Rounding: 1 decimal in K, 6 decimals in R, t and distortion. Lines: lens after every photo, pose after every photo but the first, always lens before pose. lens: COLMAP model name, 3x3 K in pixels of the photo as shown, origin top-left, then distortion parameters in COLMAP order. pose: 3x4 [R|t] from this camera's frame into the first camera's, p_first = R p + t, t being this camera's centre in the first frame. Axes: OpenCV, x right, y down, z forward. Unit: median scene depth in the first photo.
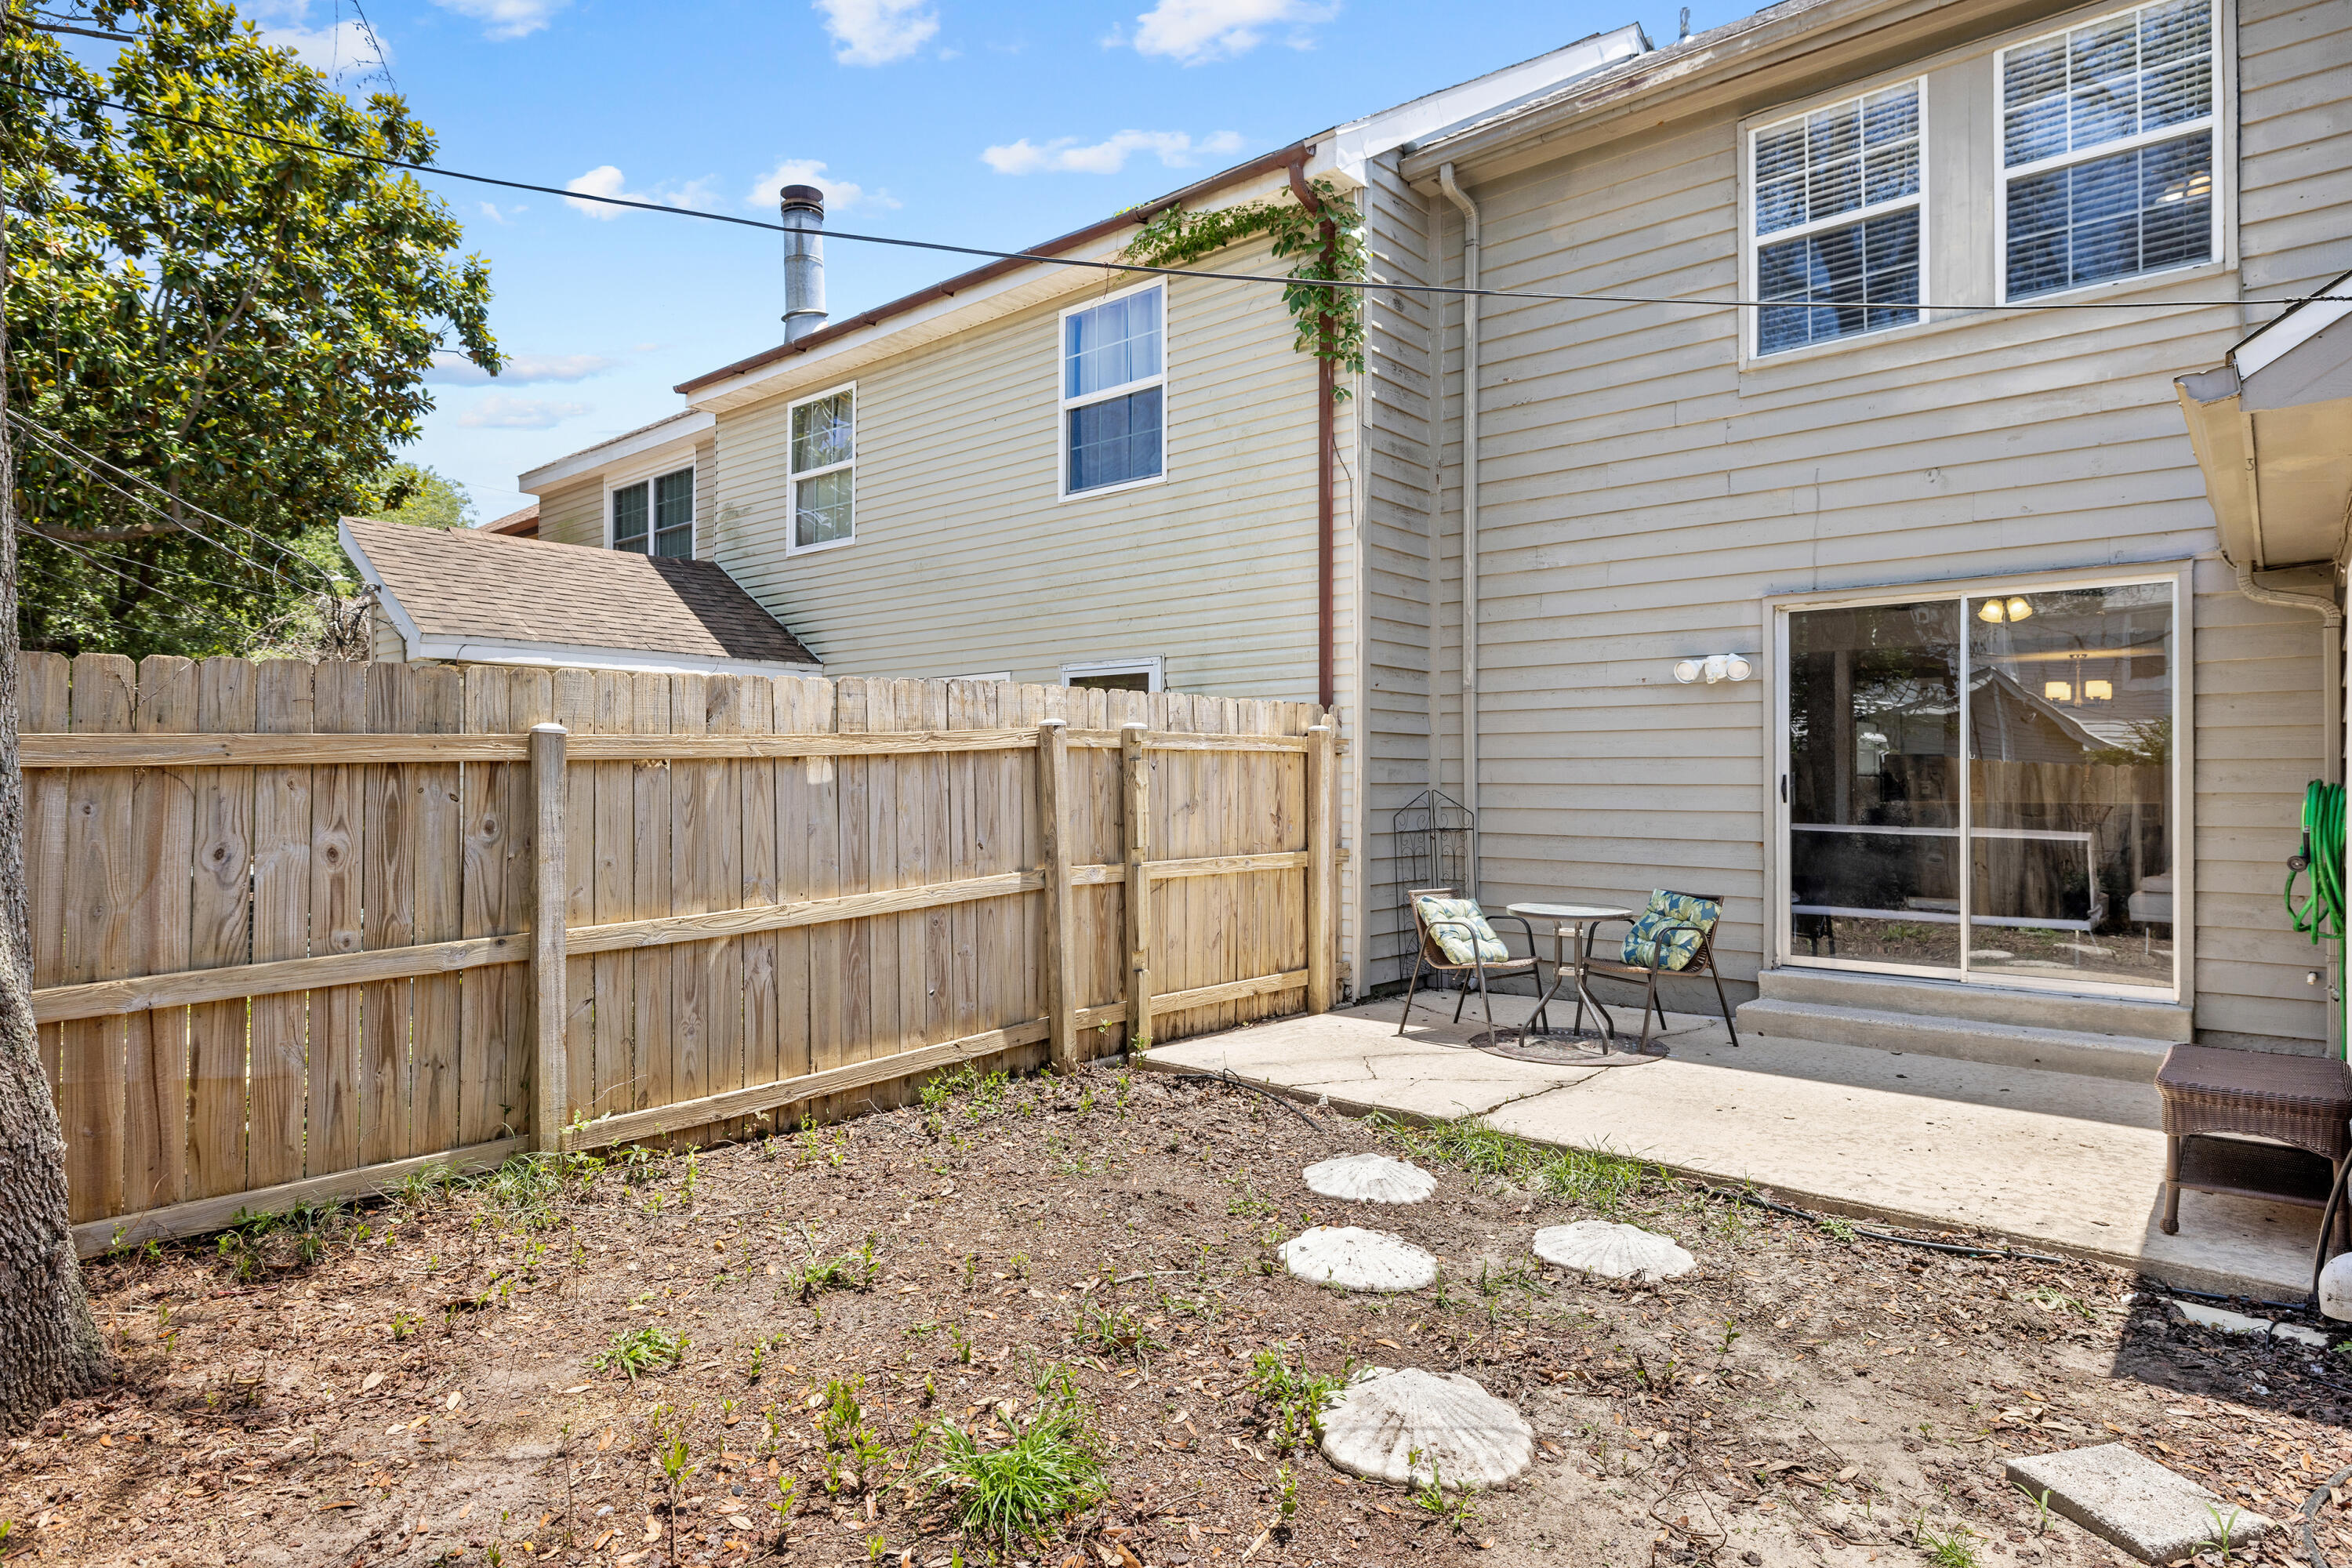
lens RADIAL K [[1278.0, 0, 1176.8], [0, 1278.0, 779.8], [0, 0, 1]] dist [-0.004668, 0.001105]
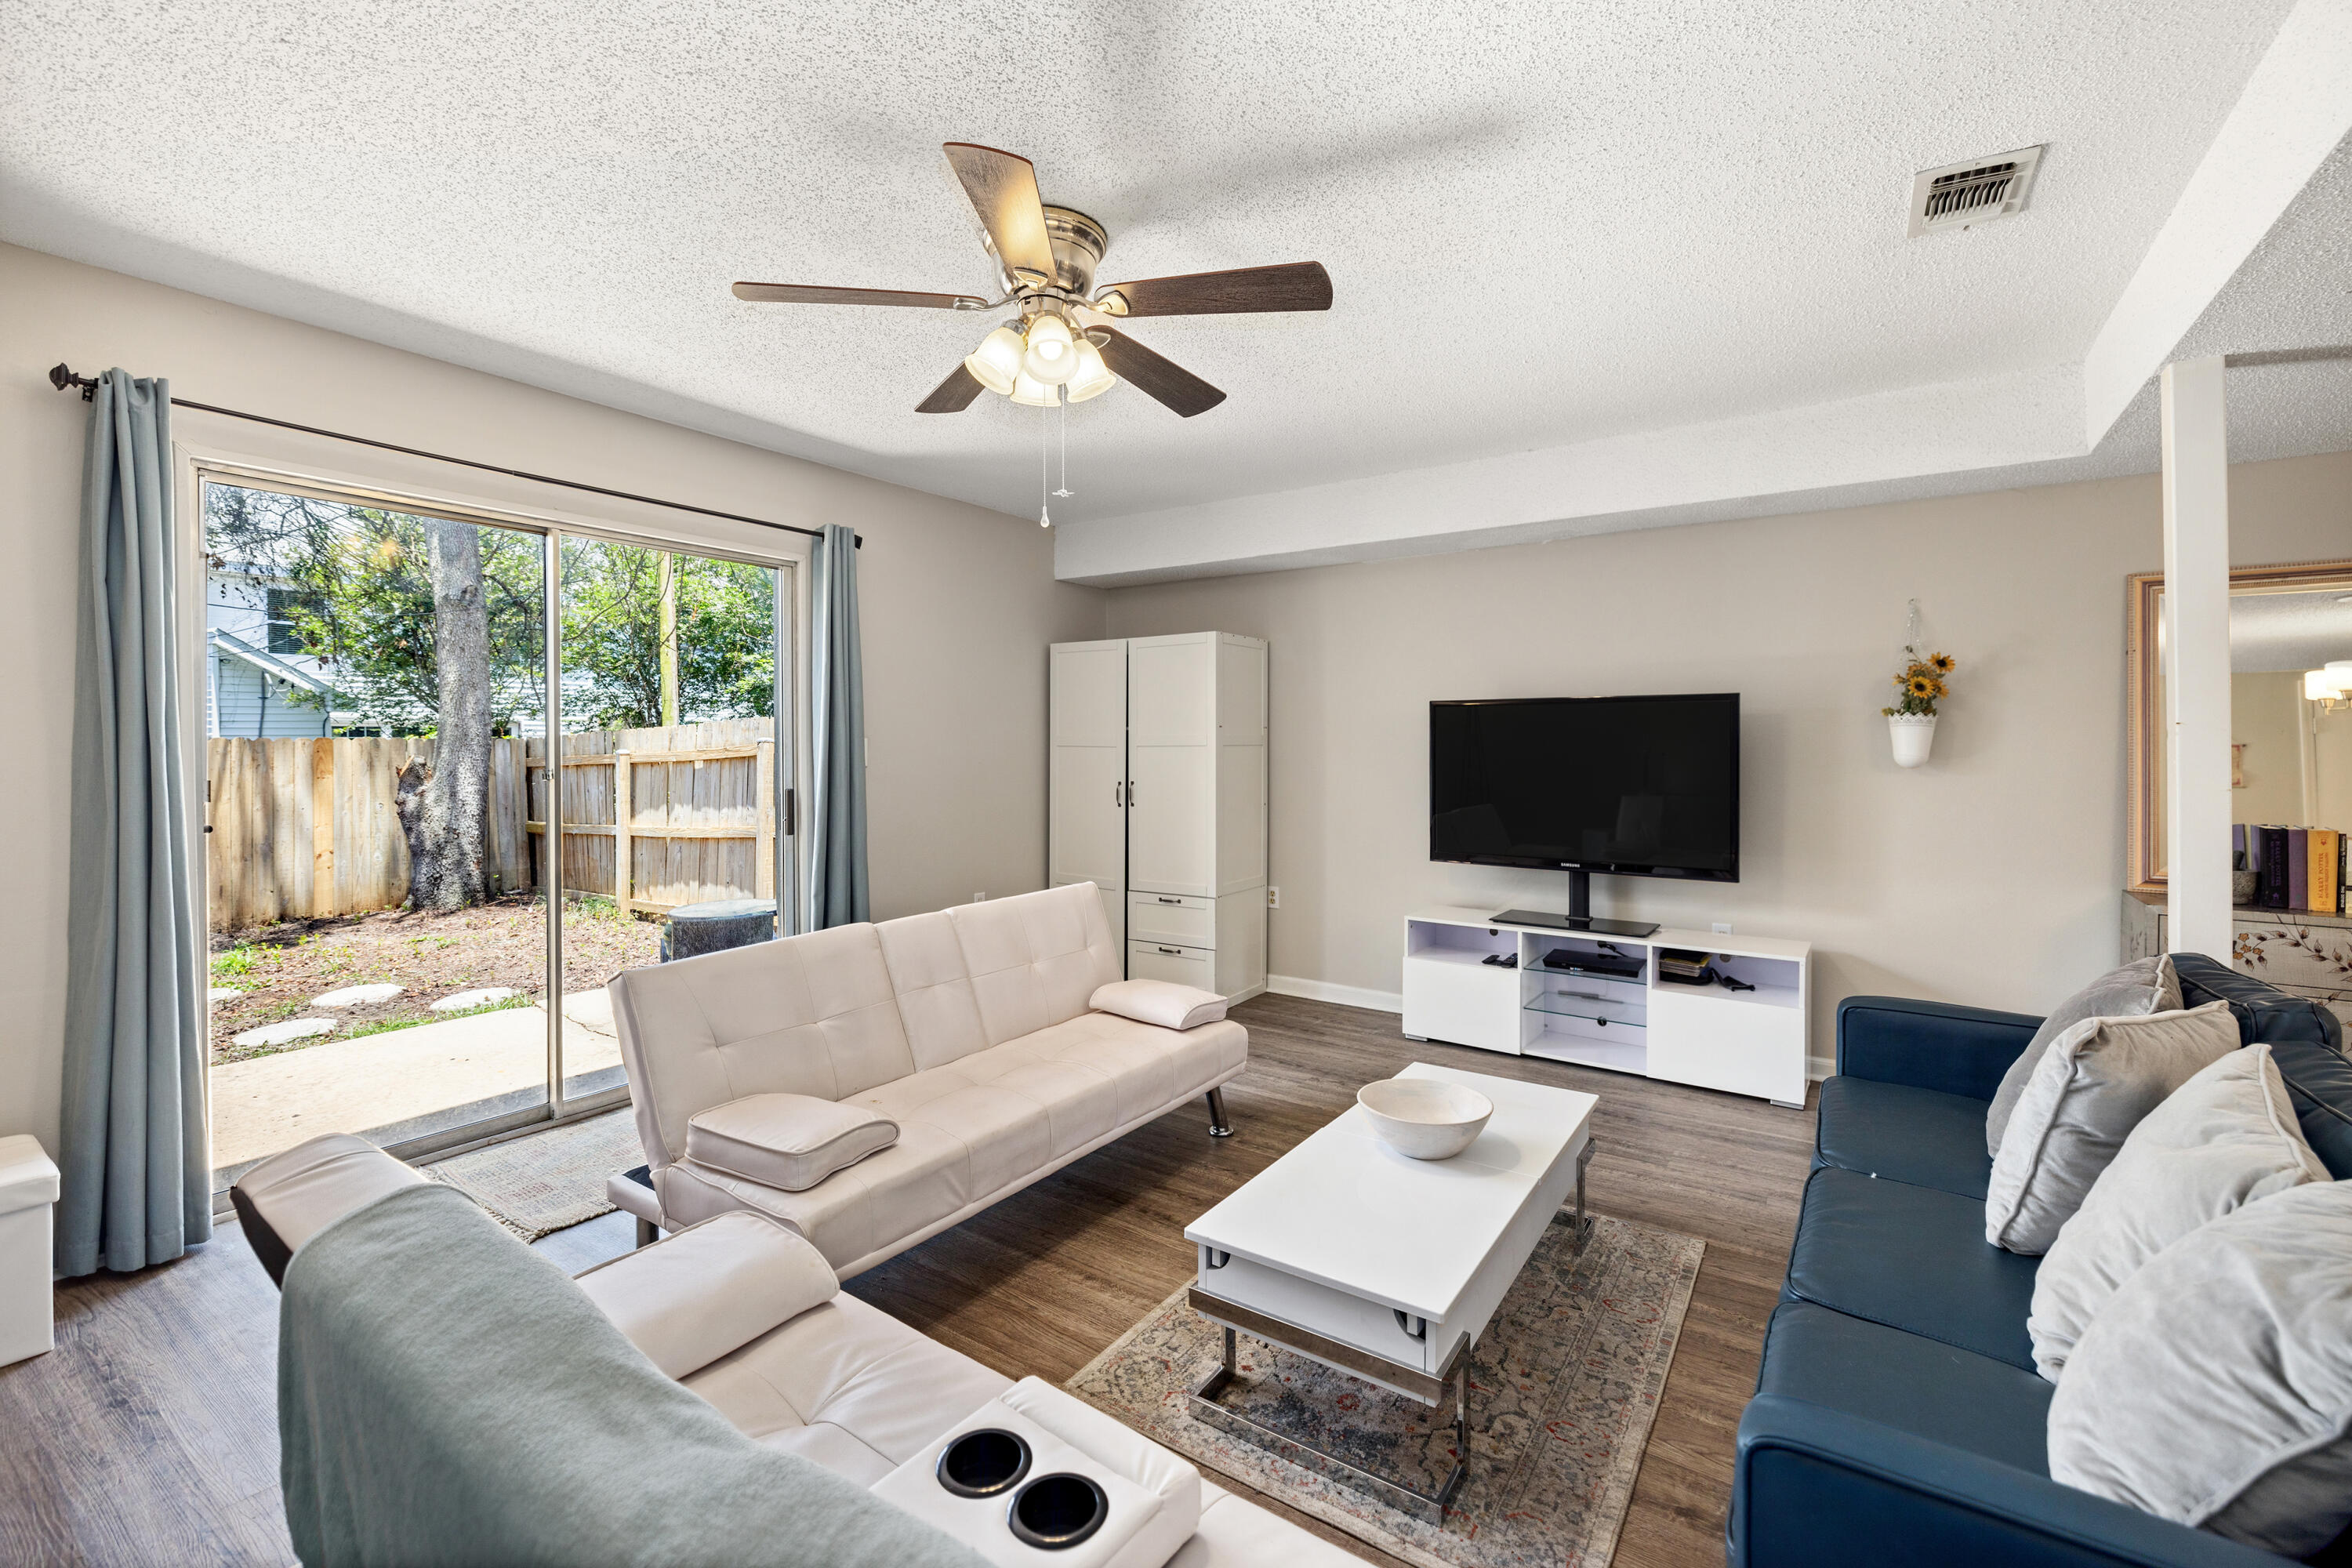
lens RADIAL K [[1010.9, 0, 1200.4], [0, 1010.9, 746.9], [0, 0, 1]] dist [-0.003742, 0.001135]
pose [[0.134656, 0.005175, -0.990879, 1.478403], [0.003733, 0.999977, 0.005729, -0.045492], [0.990885, -0.004471, 0.134634, 1.574166]]
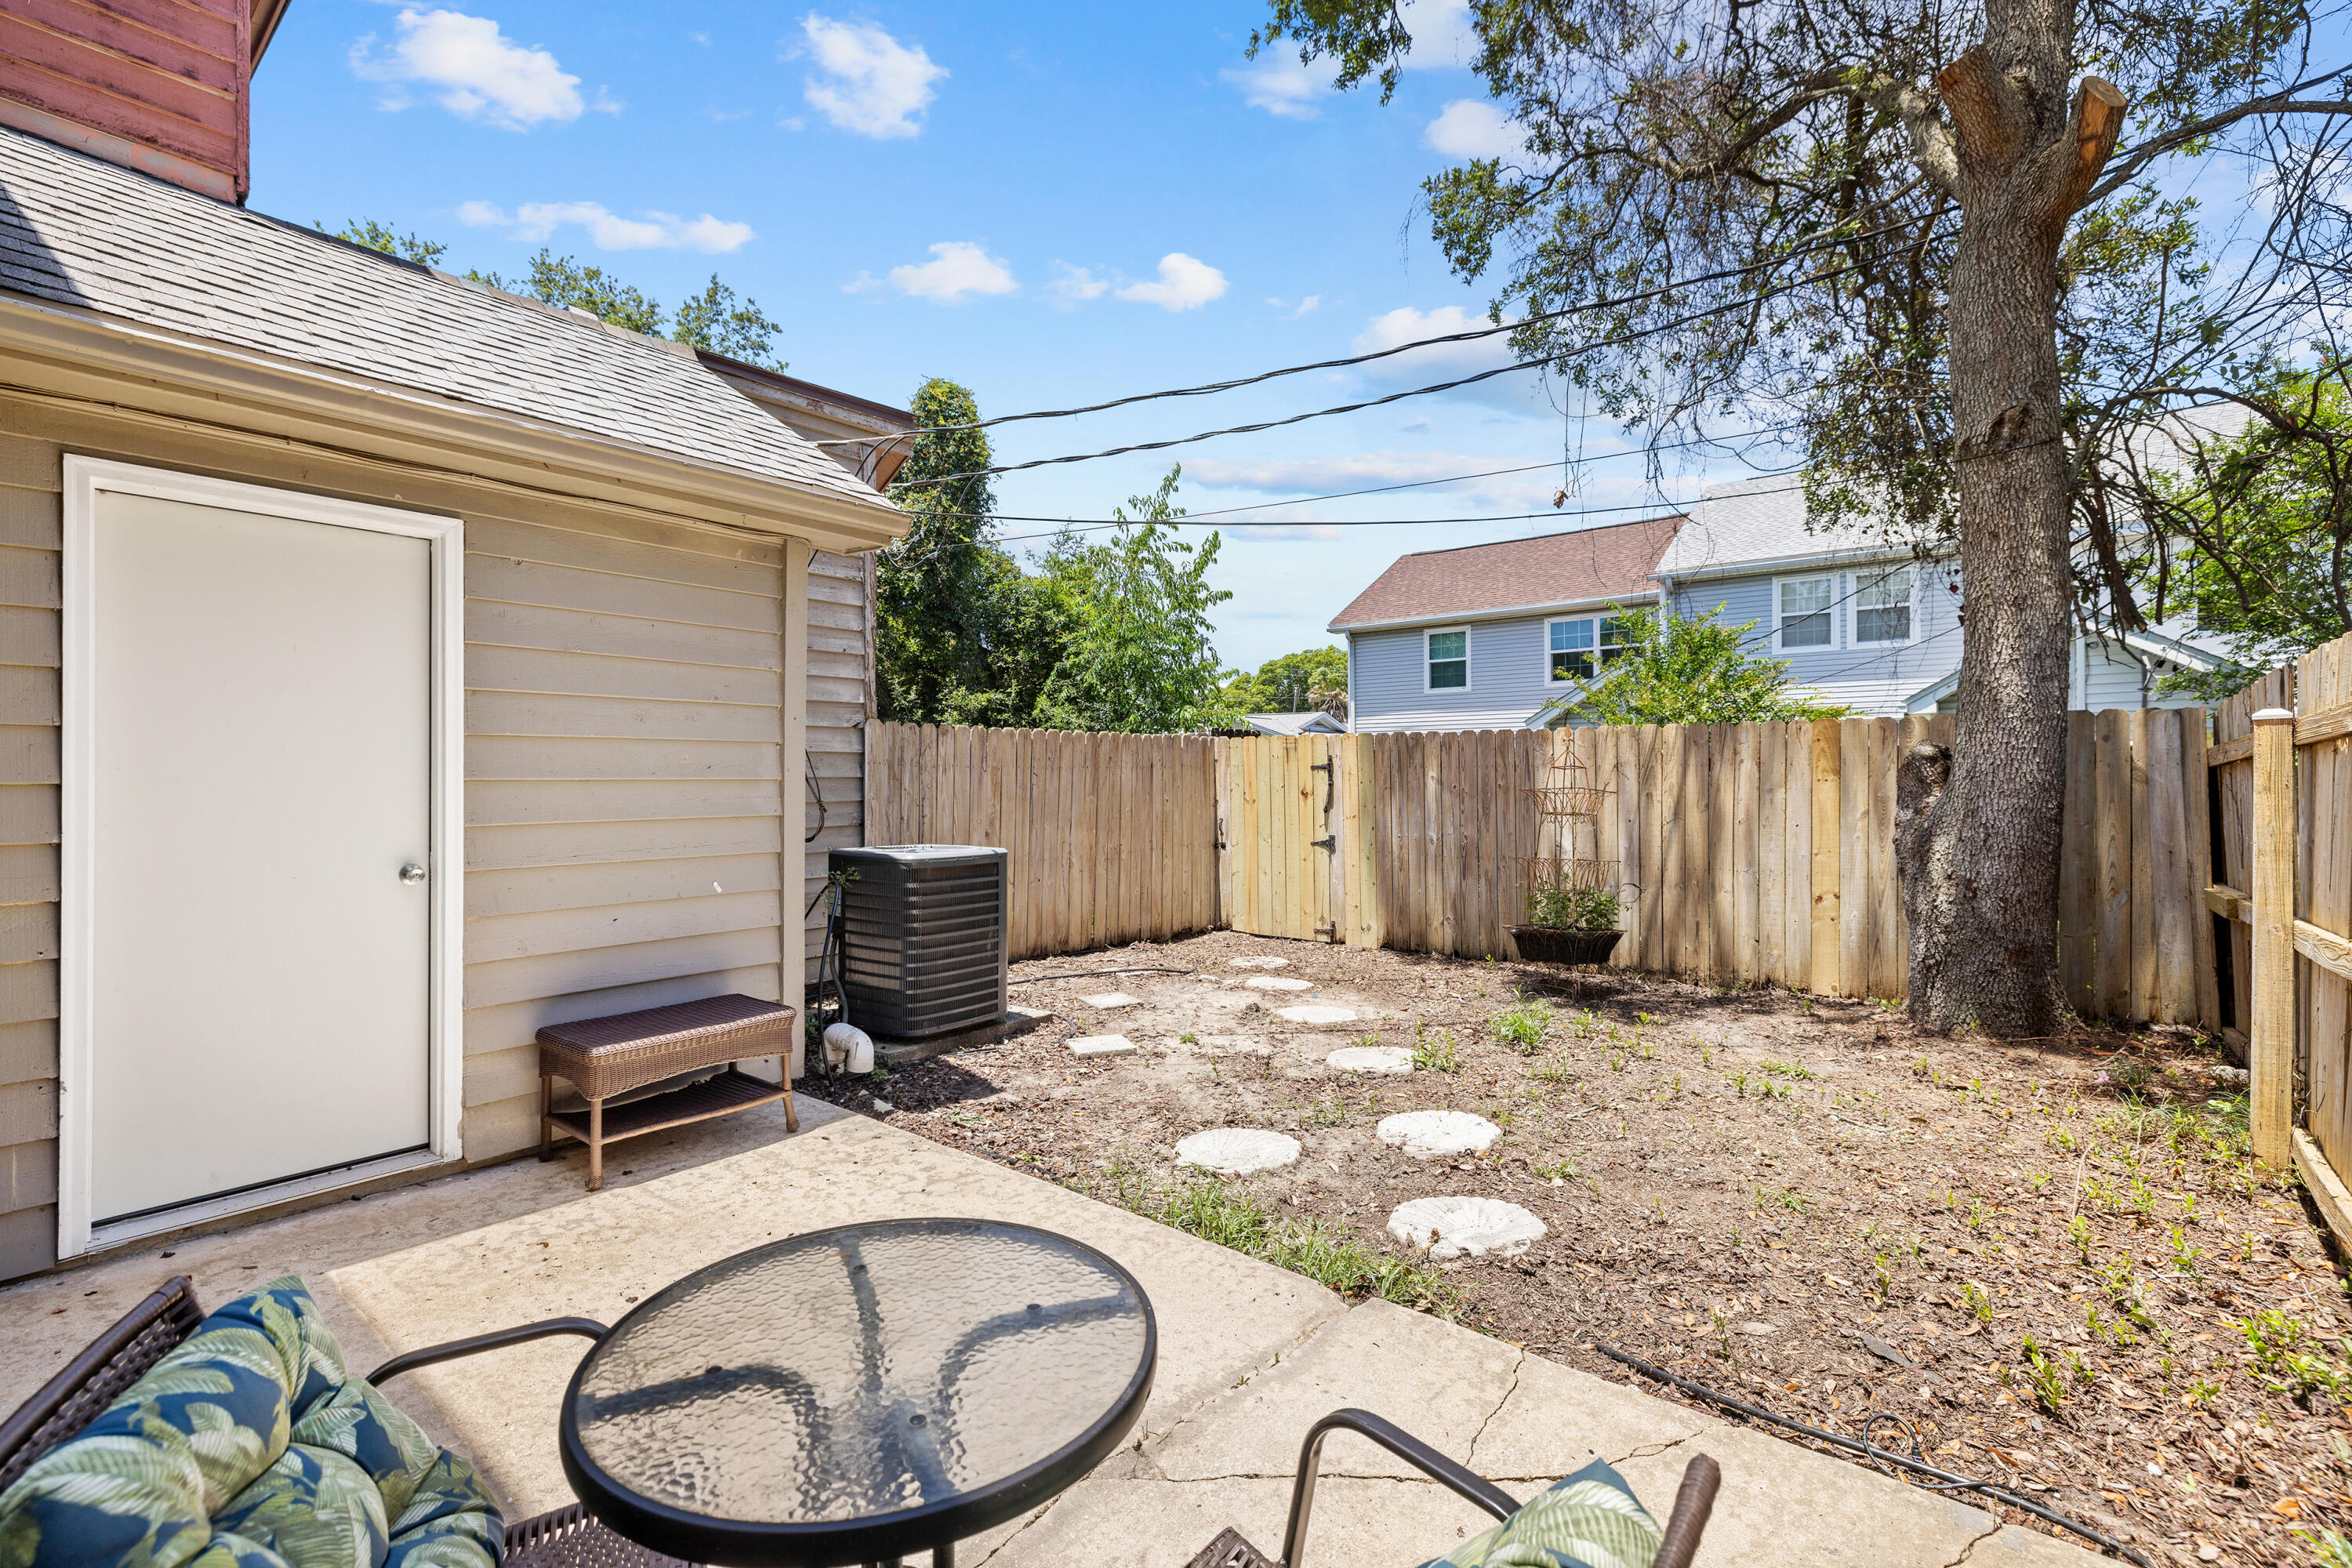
lens RADIAL K [[1038.8, 0, 1149.3], [0, 1038.8, 773.6], [0, 0, 1]] dist [0.002820, -0.000229]
pose [[-0.999723, -0.000585, -0.023537, 0.327801], [-0.000570, 1.000000, -0.000638, 0.007019], [0.023537, -0.000625, -0.999723, 1.451644]]
